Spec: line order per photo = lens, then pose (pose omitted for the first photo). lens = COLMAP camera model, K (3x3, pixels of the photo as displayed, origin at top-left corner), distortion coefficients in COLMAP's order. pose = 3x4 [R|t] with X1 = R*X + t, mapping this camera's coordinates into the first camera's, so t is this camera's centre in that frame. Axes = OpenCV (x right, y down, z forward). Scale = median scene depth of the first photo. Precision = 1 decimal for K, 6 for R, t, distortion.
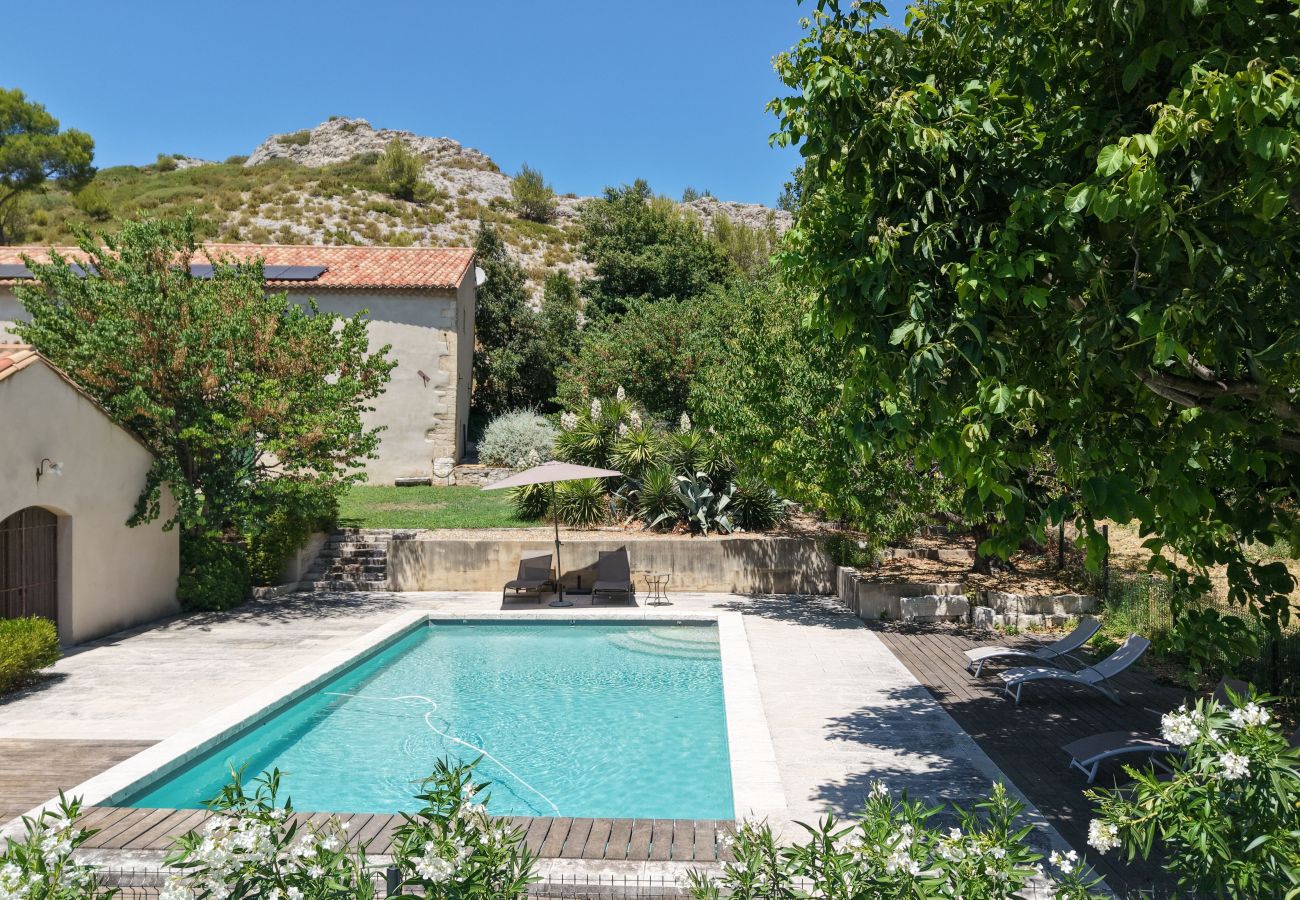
lens RADIAL K [[1125.0, 0, 650.0], [0, 1125.0, 450.0], [0, 0, 1]] dist [-0.003688, -0.005288]
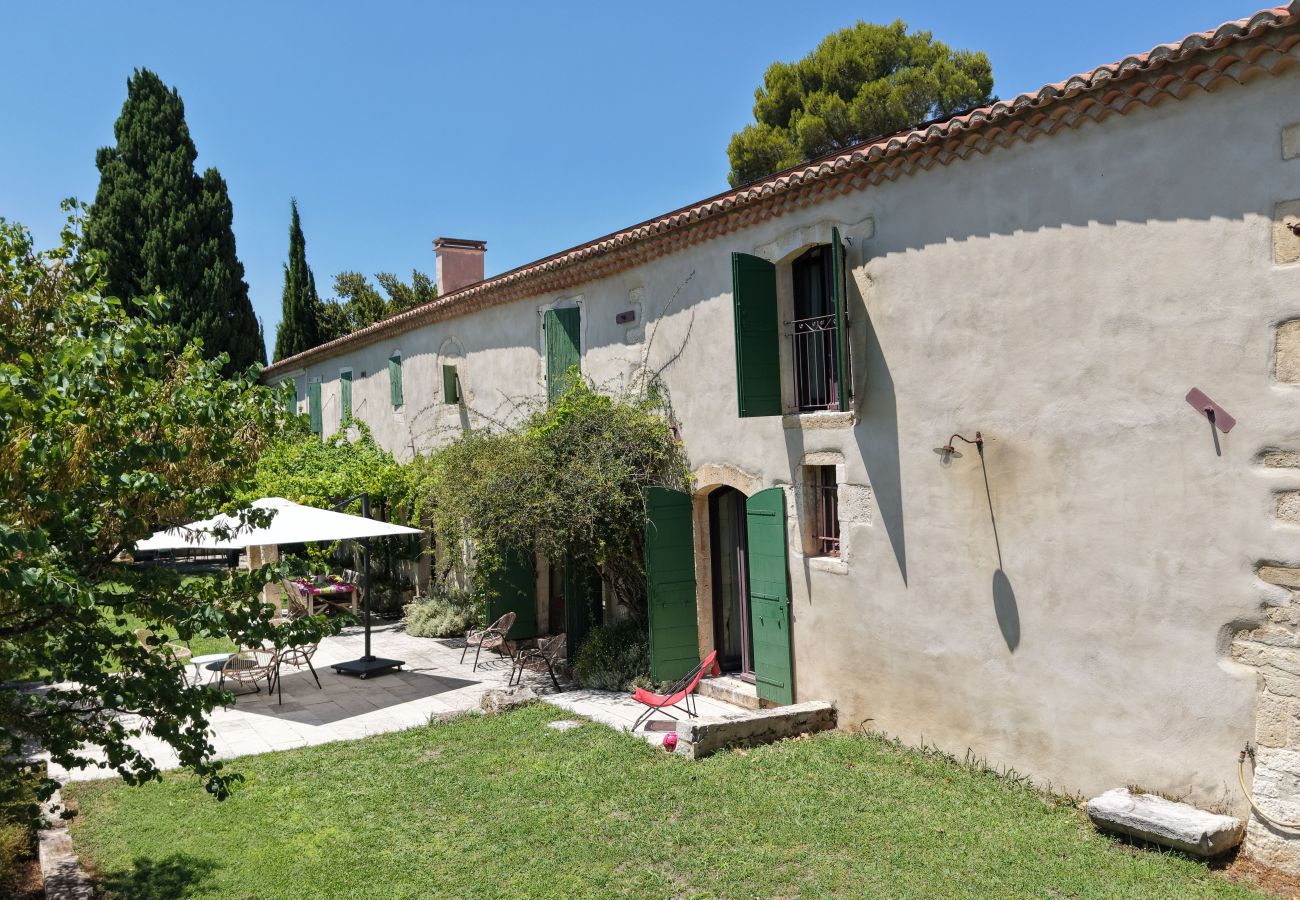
lens RADIAL K [[1084.8, 0, 650.0], [0, 1084.8, 450.0], [0, 0, 1]] dist [0.028129, -0.003432]
pose [[0.521690, -0.011549, -0.853057, -0.019151], [0.016085, 0.999864, -0.003700, -0.019652], [0.852984, -0.011791, 0.521804, 0.258746]]
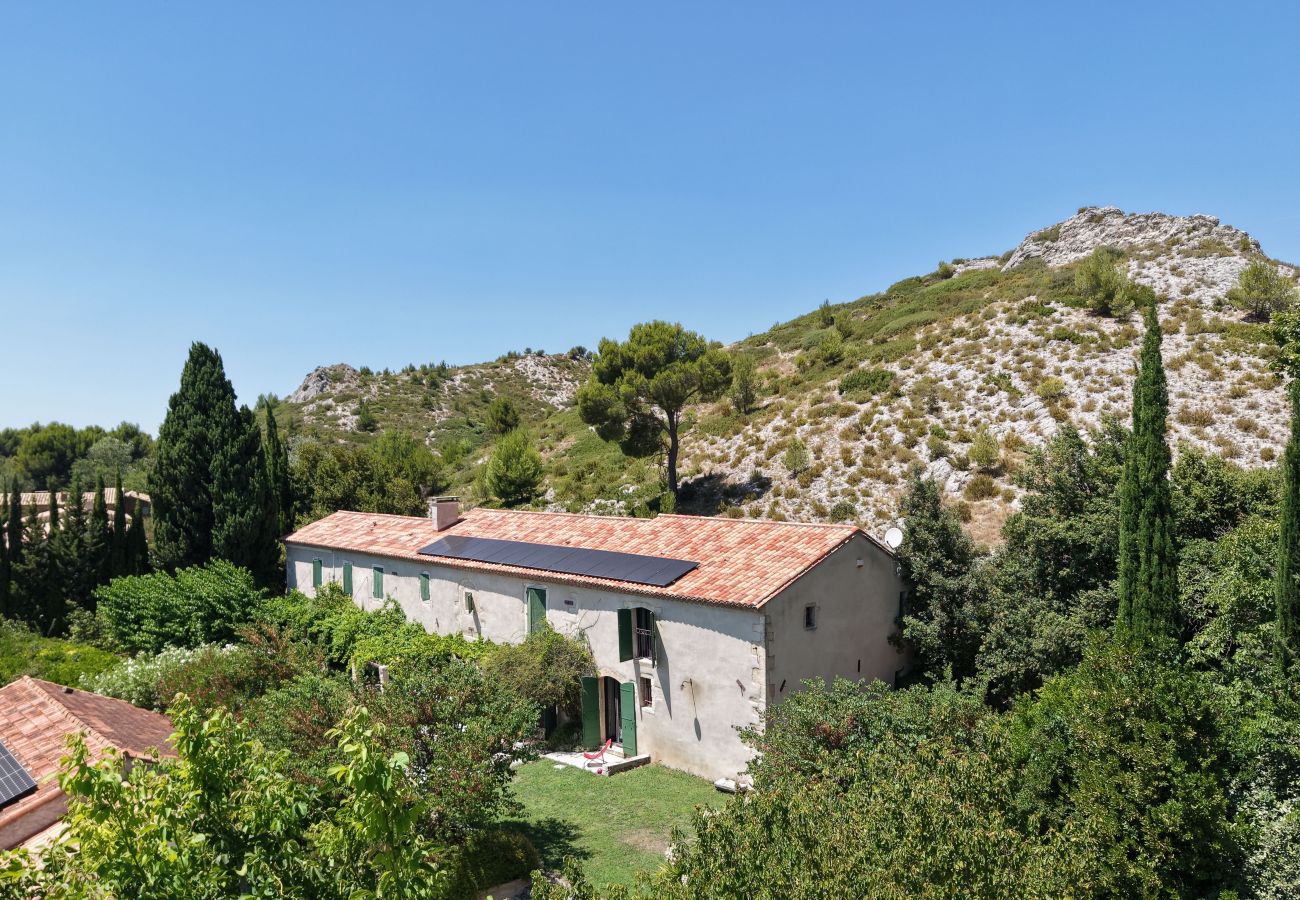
lens RADIAL K [[1096.3, 0, 657.9], [0, 1096.3, 431.9], [0, 0, 1]] dist [0.089902, -0.002384]
pose [[0.678431, -0.016102, -0.734488, 0.175237], [0.013083, 0.999866, -0.009836, -0.100688], [0.734548, -0.002936, 0.678551, 0.079546]]
